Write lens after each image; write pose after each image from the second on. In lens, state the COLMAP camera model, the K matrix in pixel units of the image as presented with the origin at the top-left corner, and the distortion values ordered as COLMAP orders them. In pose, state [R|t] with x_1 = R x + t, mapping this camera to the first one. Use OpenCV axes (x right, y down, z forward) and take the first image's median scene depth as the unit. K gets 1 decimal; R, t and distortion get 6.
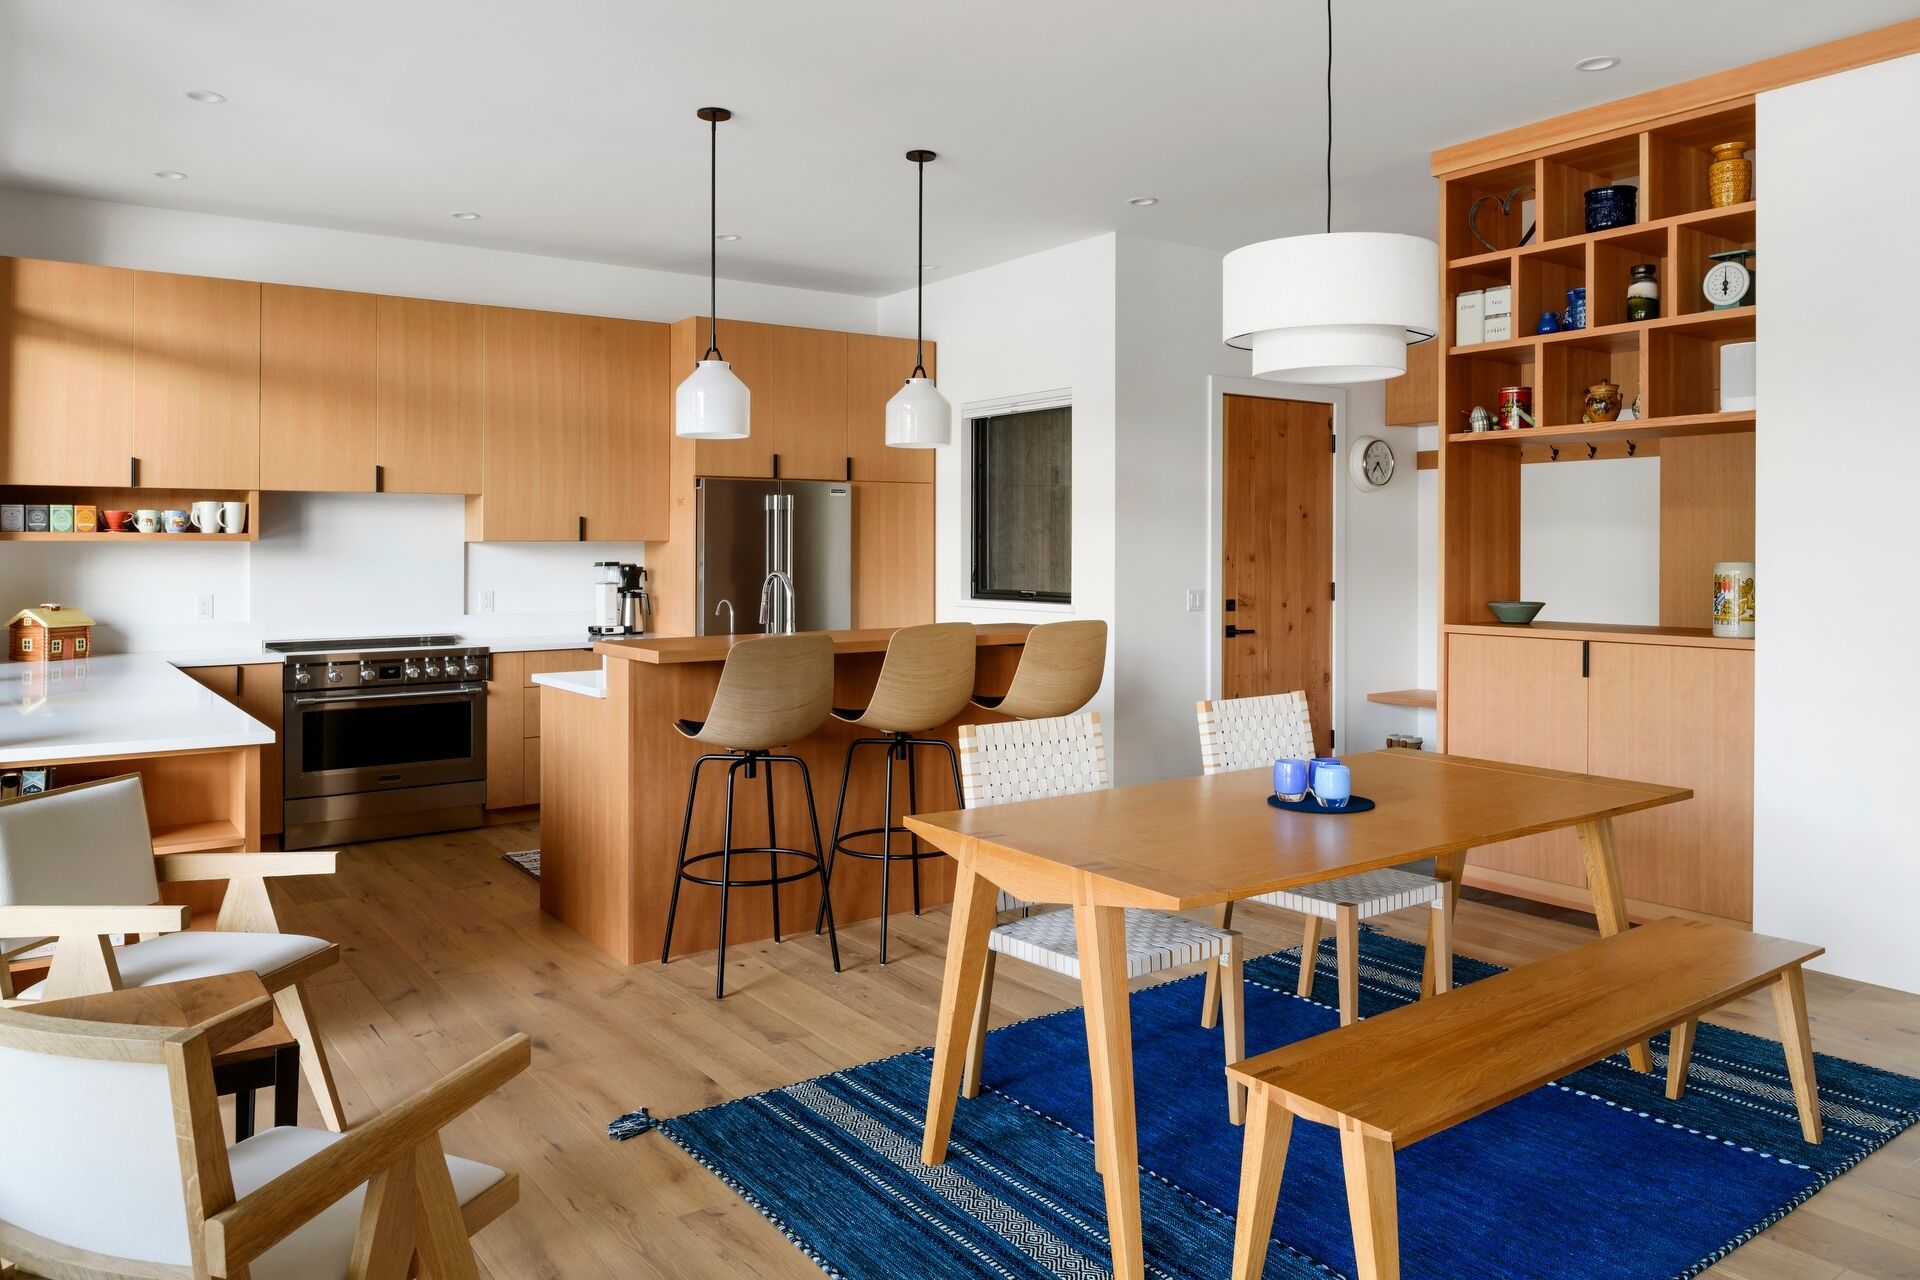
lens RADIAL K [[1332.7, 0, 988.9], [0, 1332.7, 550.1], [0, 0, 1]] dist [-0.007770, -0.001219]
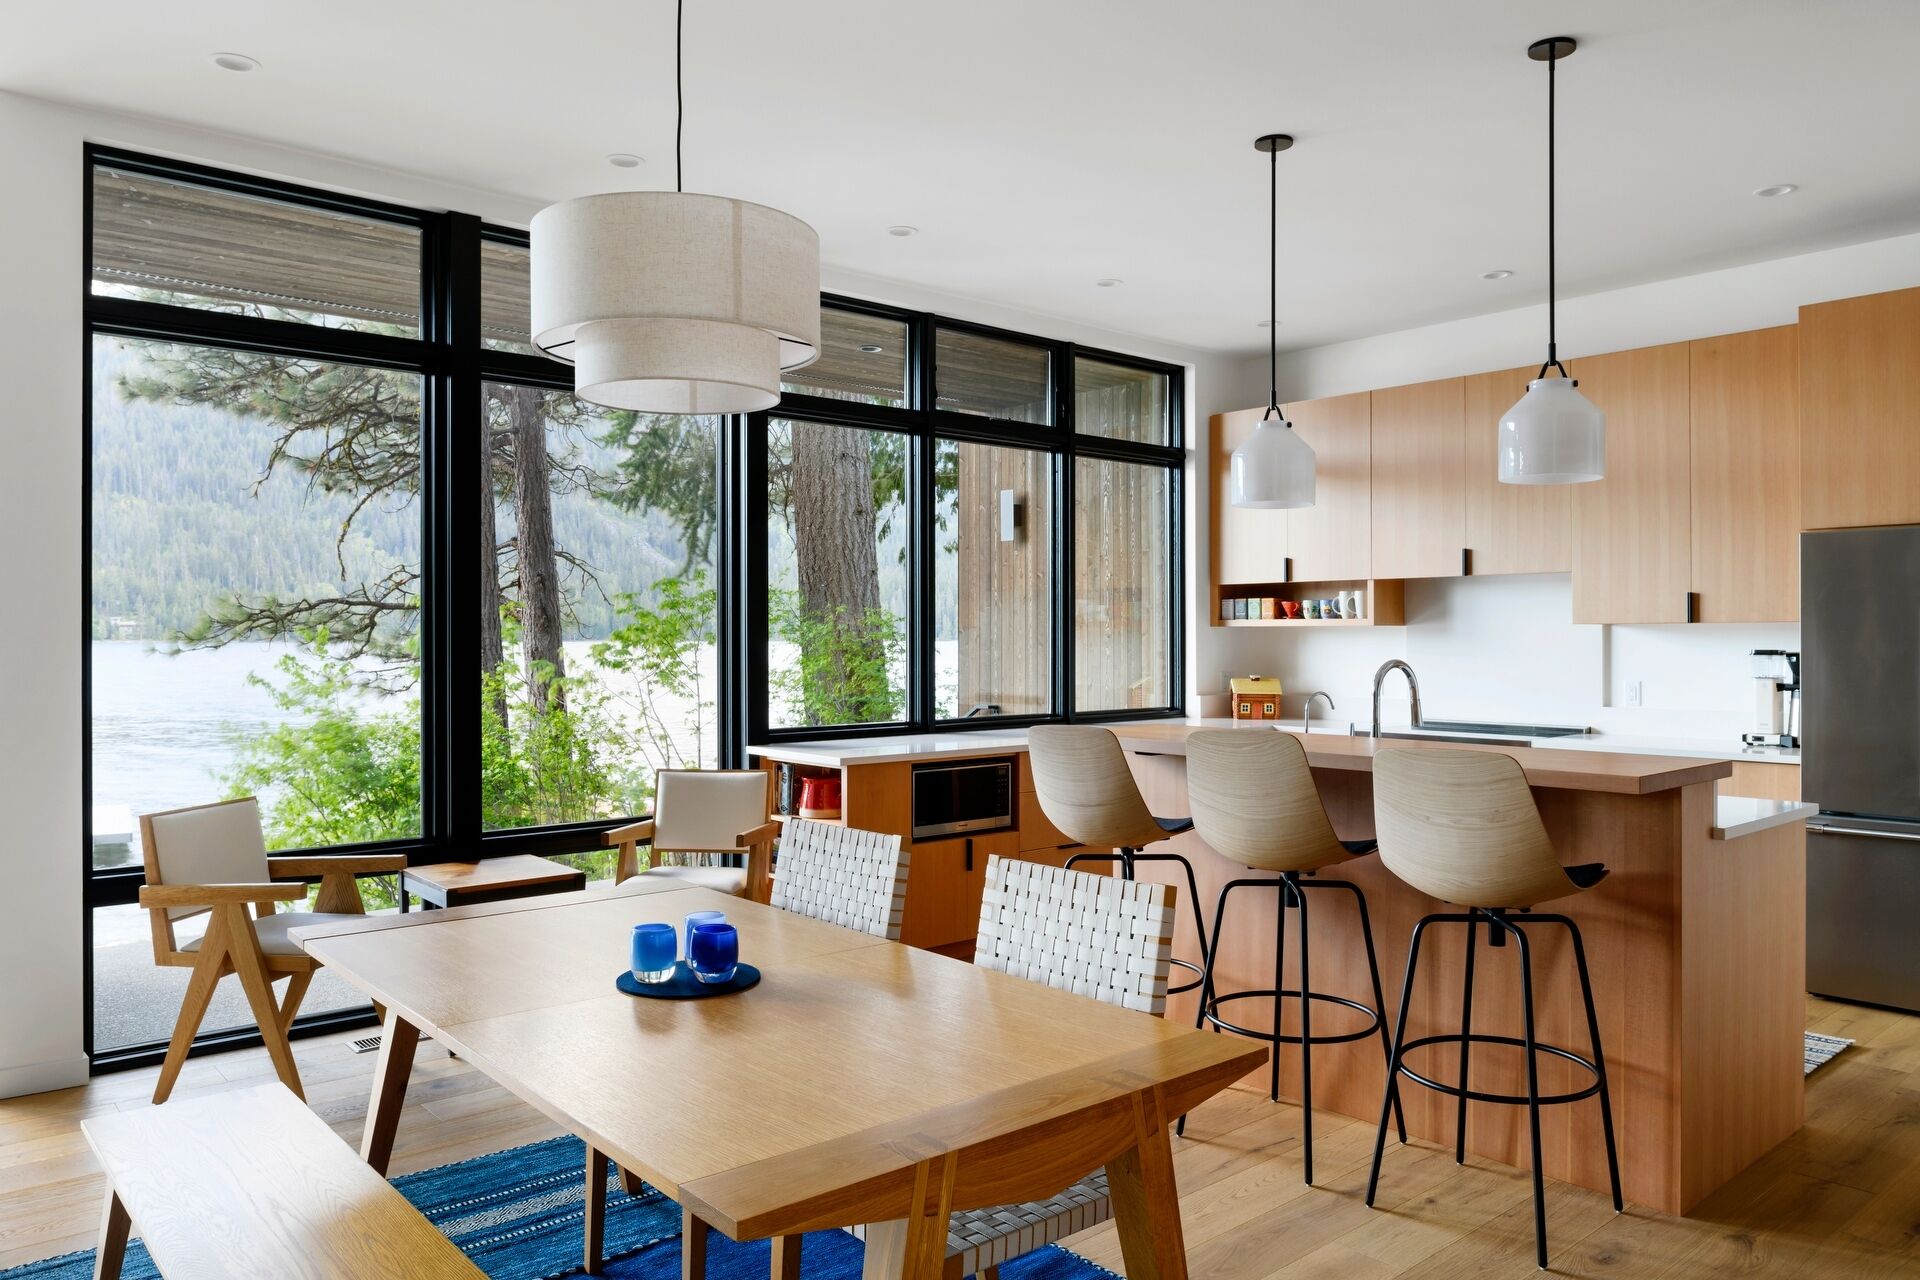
lens RADIAL K [[1332.7, 0, 970.9], [0, 1332.7, 619.4], [0, 0, 1]] dist [-0.007770, -0.001219]
pose [[0.072594, -0.009111, -0.997320, 0.557330], [0.000197, 0.999958, -0.009121, -0.001952], [0.997362, 0.000466, 0.072593, 0.614641]]
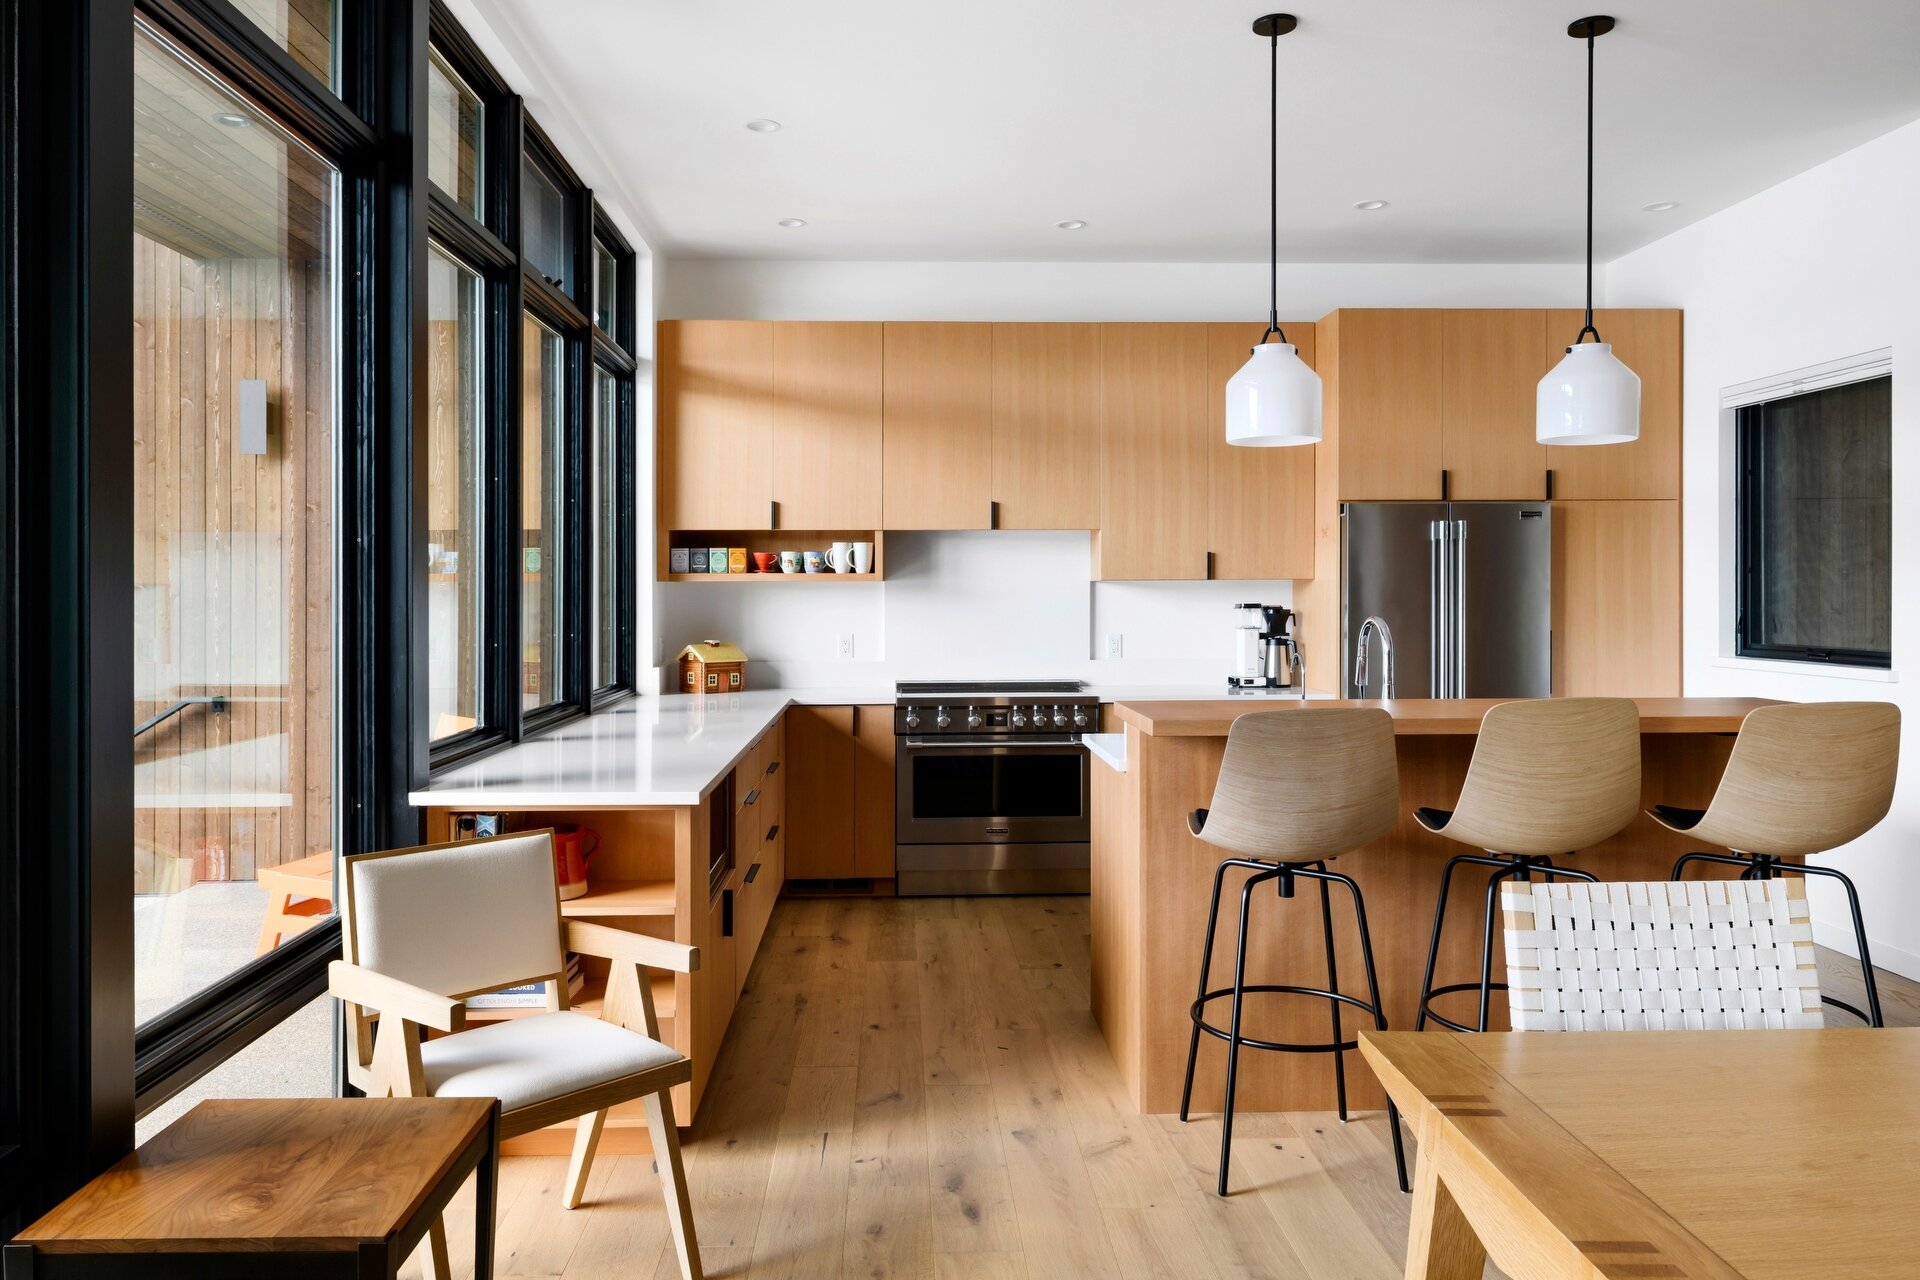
lens RADIAL K [[1332.7, 0, 954.7], [0, 1332.7, 592.8], [0, 0, 1]] dist [-0.007770, -0.001219]
pose [[0.822533, -0.000636, -0.568716, 0.066959], [0.001169, 0.999999, 0.000573, 0.001608], [0.568716, -0.001136, 0.822533, 0.218642]]
